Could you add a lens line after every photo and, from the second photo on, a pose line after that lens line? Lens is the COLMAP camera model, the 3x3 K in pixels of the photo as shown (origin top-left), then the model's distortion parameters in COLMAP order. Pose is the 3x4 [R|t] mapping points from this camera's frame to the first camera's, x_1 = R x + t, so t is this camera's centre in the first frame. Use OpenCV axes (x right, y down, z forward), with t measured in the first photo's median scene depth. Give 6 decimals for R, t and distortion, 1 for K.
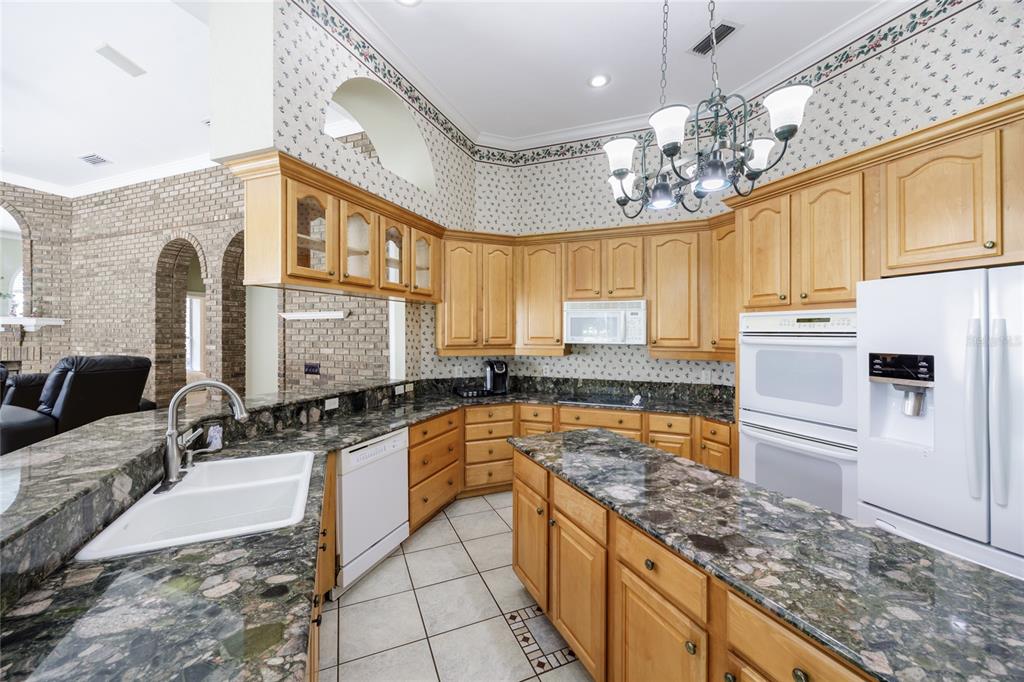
lens RADIAL K [[406.7, 0, 513.0], [0, 406.7, 328.5], [0, 0, 1]] dist [-0.000690, 0.000008]
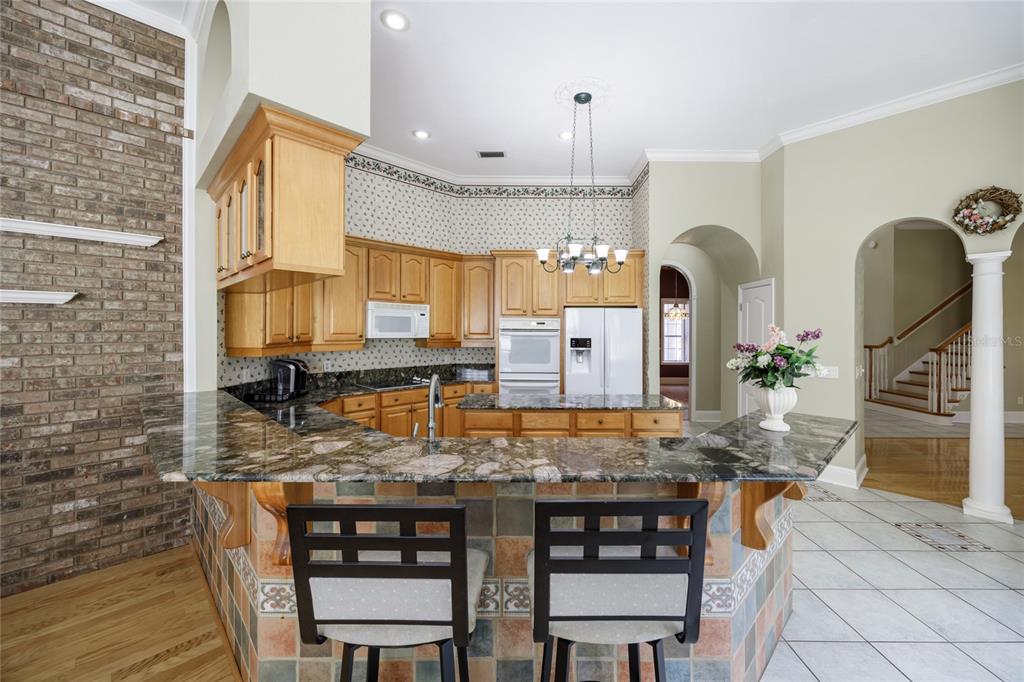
lens RADIAL K [[406.7, 0, 513.0], [0, 406.7, 328.5], [0, 0, 1]] dist [-0.000690, 0.000008]
pose [[0.397619, 0.001414, 0.917550, -0.737169], [-0.011670, 0.999926, 0.003516, 0.000675], [-0.917477, -0.012105, 0.397606, 0.189209]]
